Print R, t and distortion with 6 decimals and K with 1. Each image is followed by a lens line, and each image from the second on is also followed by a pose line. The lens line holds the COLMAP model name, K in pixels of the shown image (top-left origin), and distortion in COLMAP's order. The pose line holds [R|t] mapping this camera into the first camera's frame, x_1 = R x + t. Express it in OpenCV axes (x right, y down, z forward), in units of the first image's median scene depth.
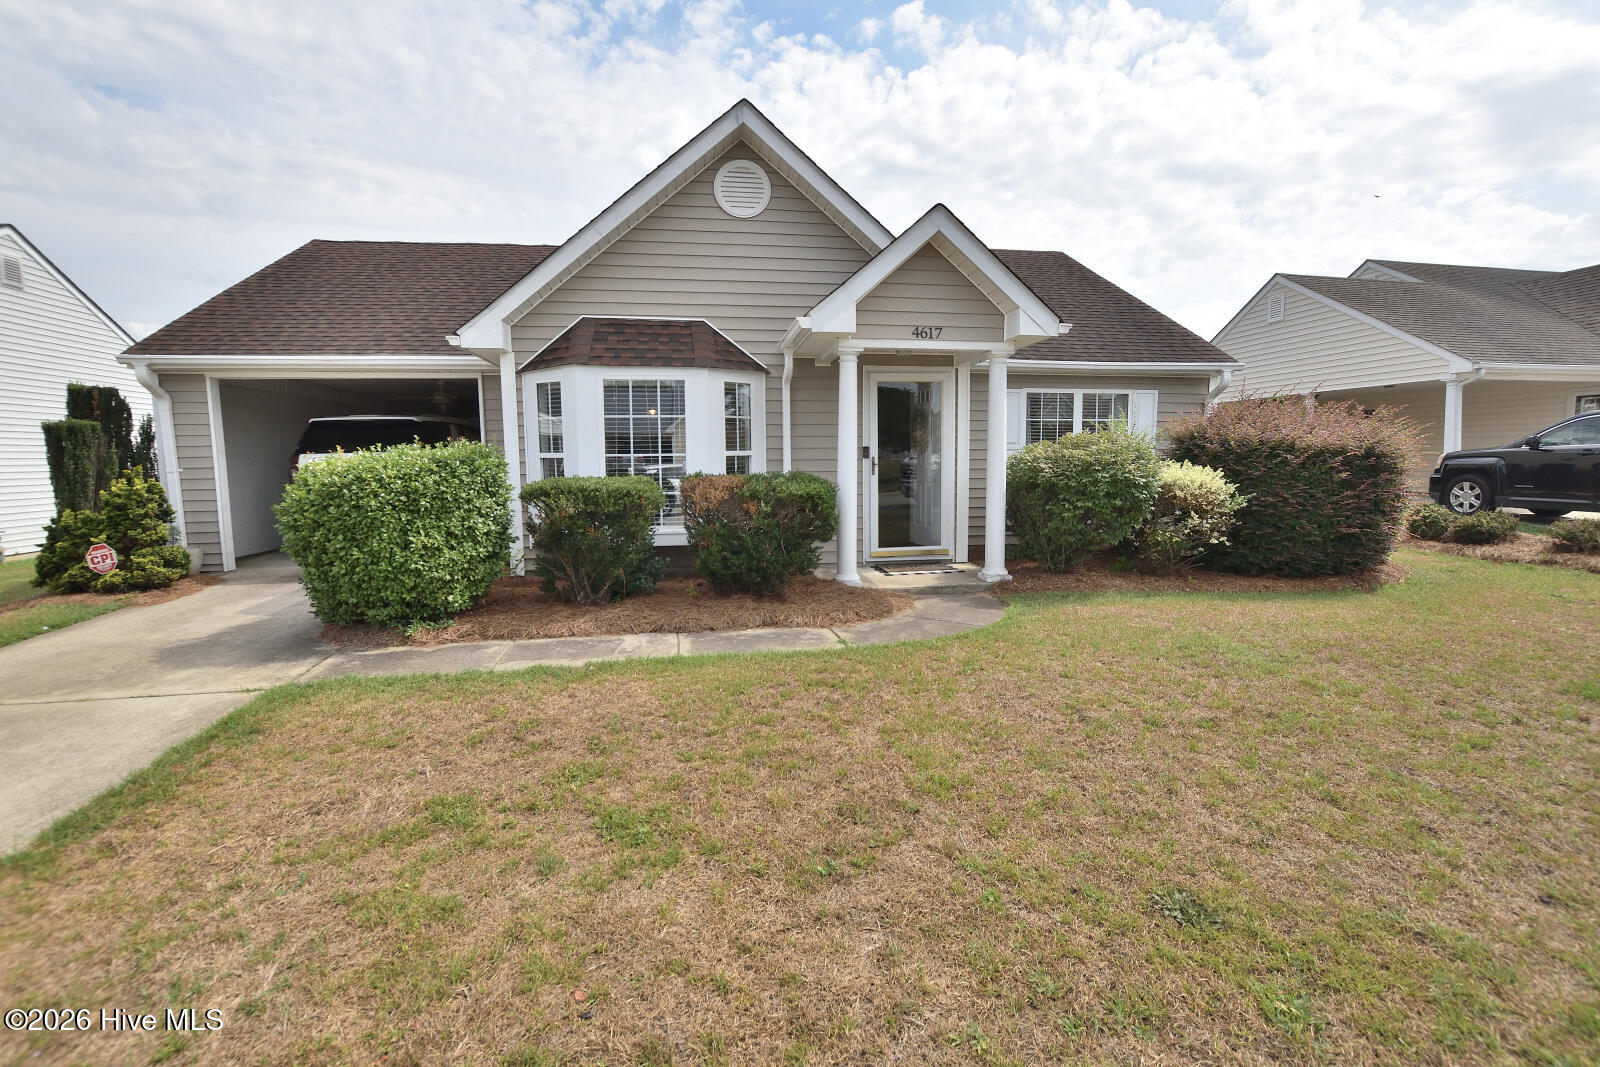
lens RADIAL K [[719.4, 0, 802.8], [0, 719.4, 530.3], [0, 0, 1]] dist [-0.014061, 0.000171]
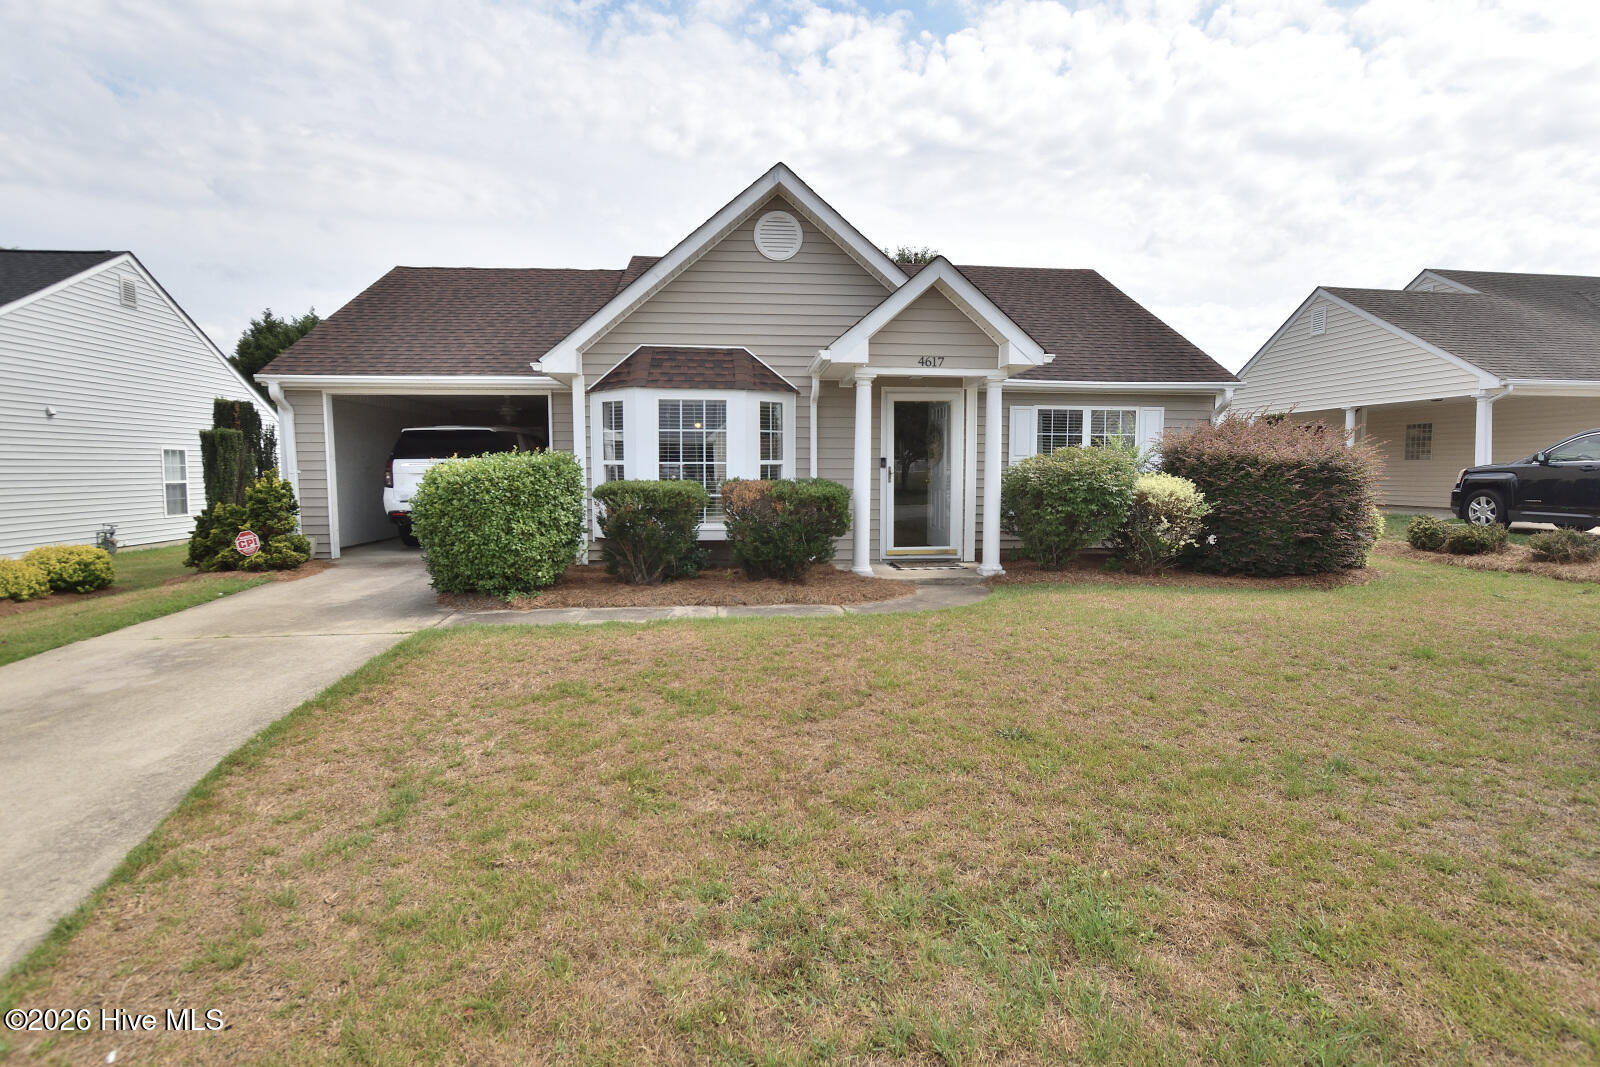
lens RADIAL K [[784.3, 0, 800.7], [0, 784.3, 531.6], [0, 0, 1]] dist [-0.002527, -0.000431]
pose [[0.997664, 0.015332, -0.066568, 0.046017], [-0.016671, 0.999669, -0.019601, 0.030154], [0.066245, 0.020665, 0.997589, -0.270229]]
